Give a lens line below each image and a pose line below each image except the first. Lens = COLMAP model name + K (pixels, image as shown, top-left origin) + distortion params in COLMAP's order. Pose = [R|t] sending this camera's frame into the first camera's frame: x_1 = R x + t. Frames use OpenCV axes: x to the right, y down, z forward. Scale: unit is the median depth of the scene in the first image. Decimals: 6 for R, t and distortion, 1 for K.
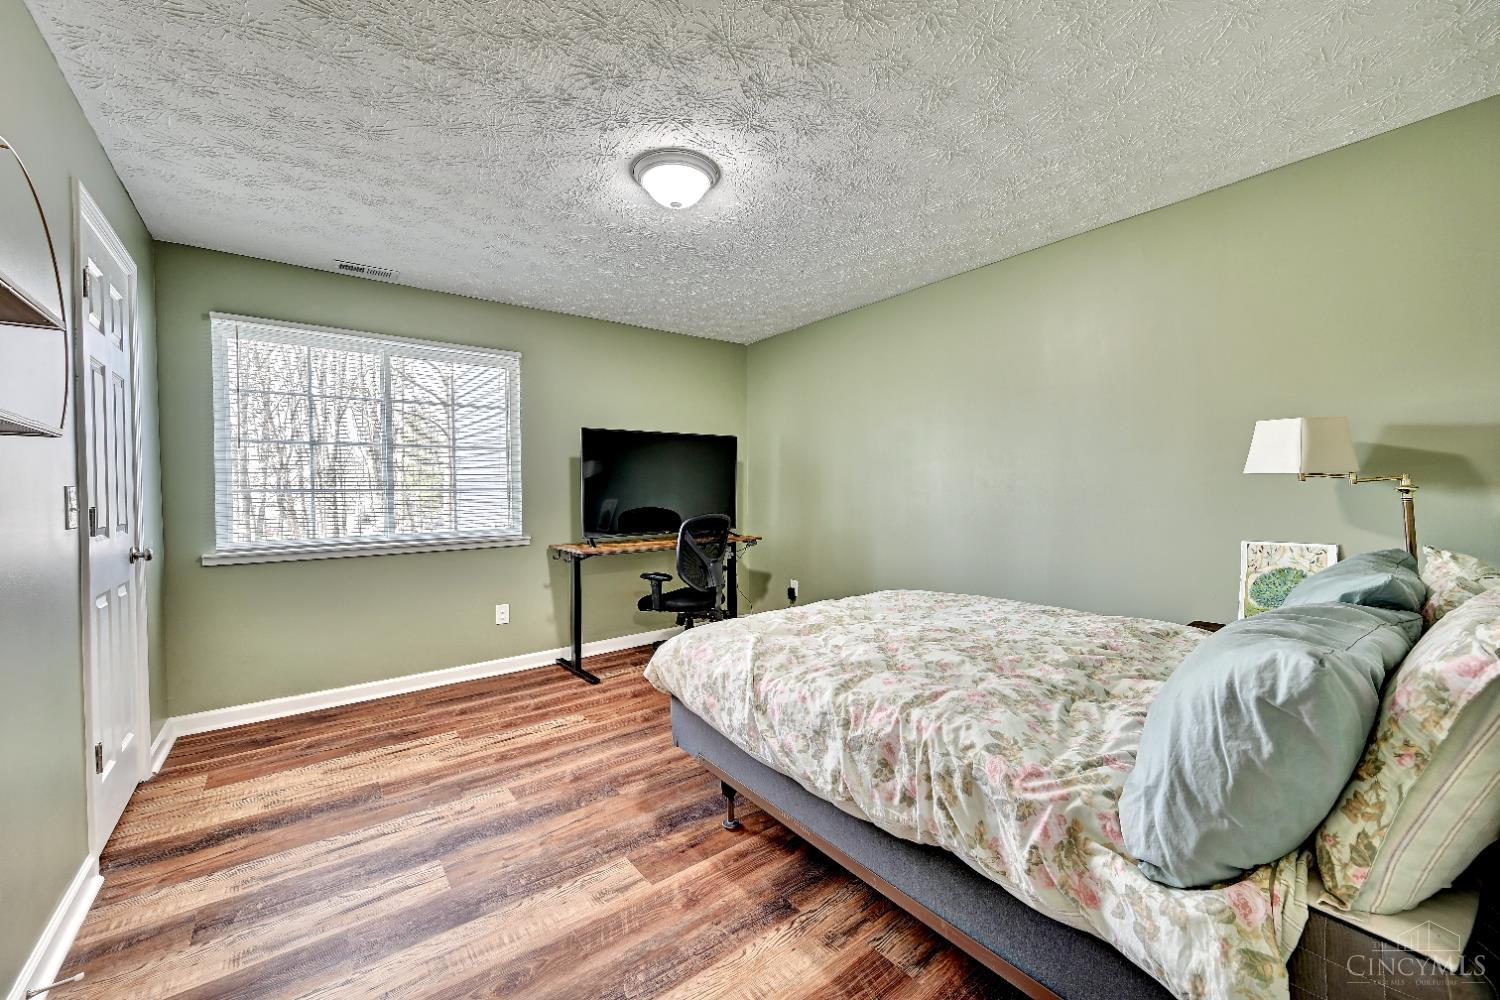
lens RADIAL K [[586.8, 0, 750.3], [0, 586.8, 498.9], [0, 0, 1]] dist [0.000868, 0.000142]
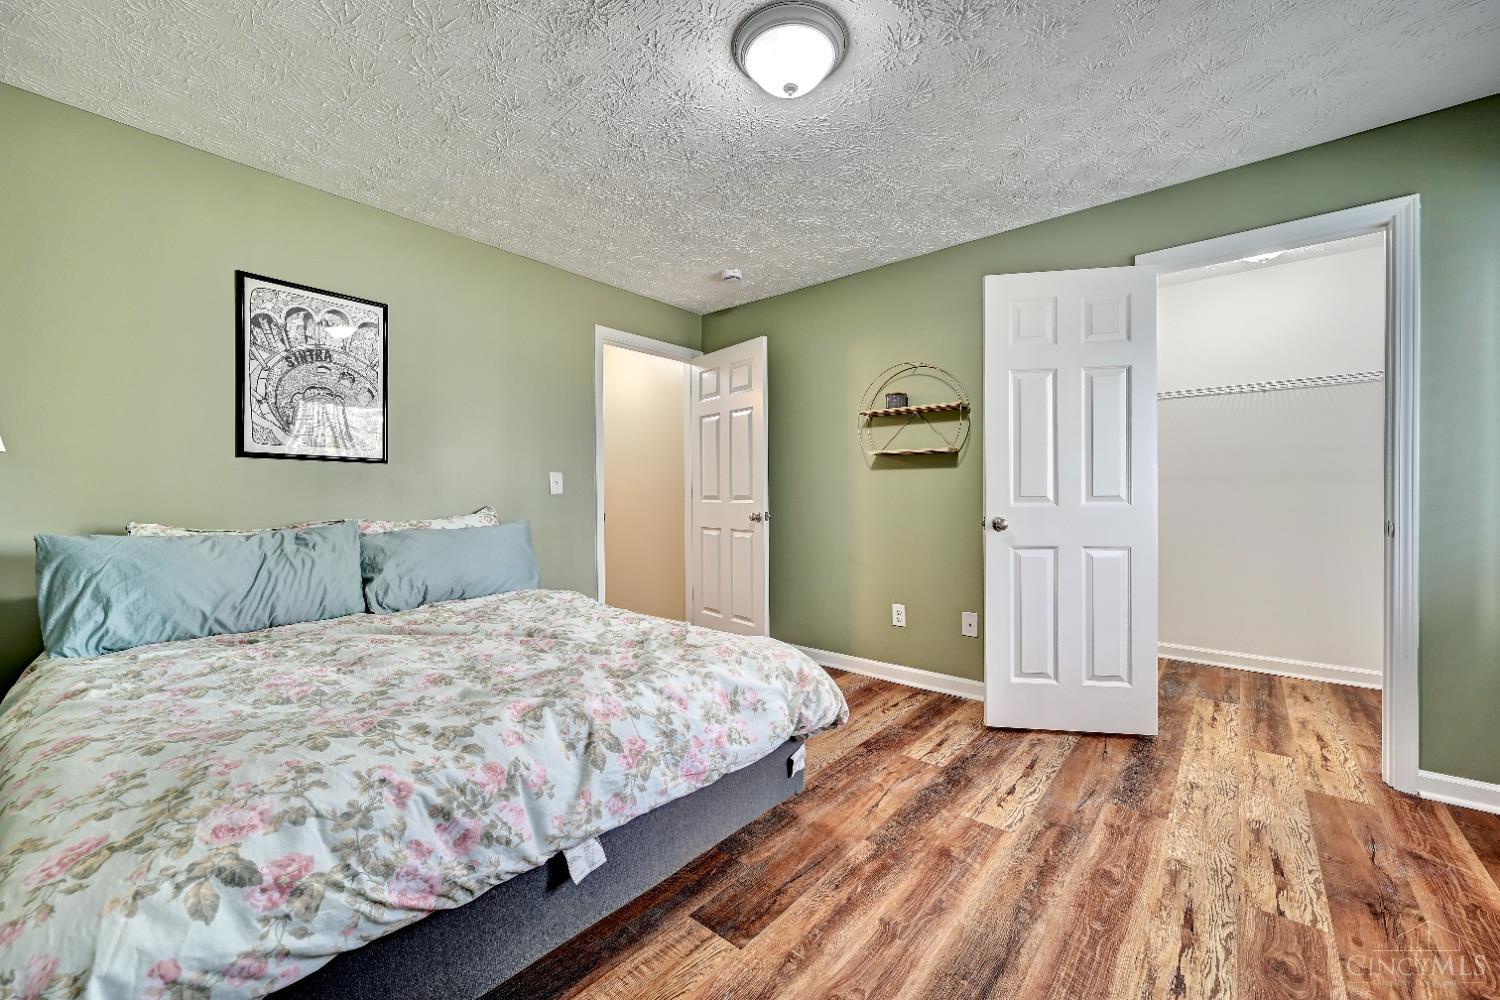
lens RADIAL K [[586.8, 0, 750.3], [0, 586.8, 498.9], [0, 0, 1]] dist [0.000868, 0.000142]
pose [[-0.978359, 0.017870, -0.206142, 0.078451], [0.013852, 0.999685, 0.020920, 0.012075], [0.206451, 0.017612, -0.978299, 1.484086]]
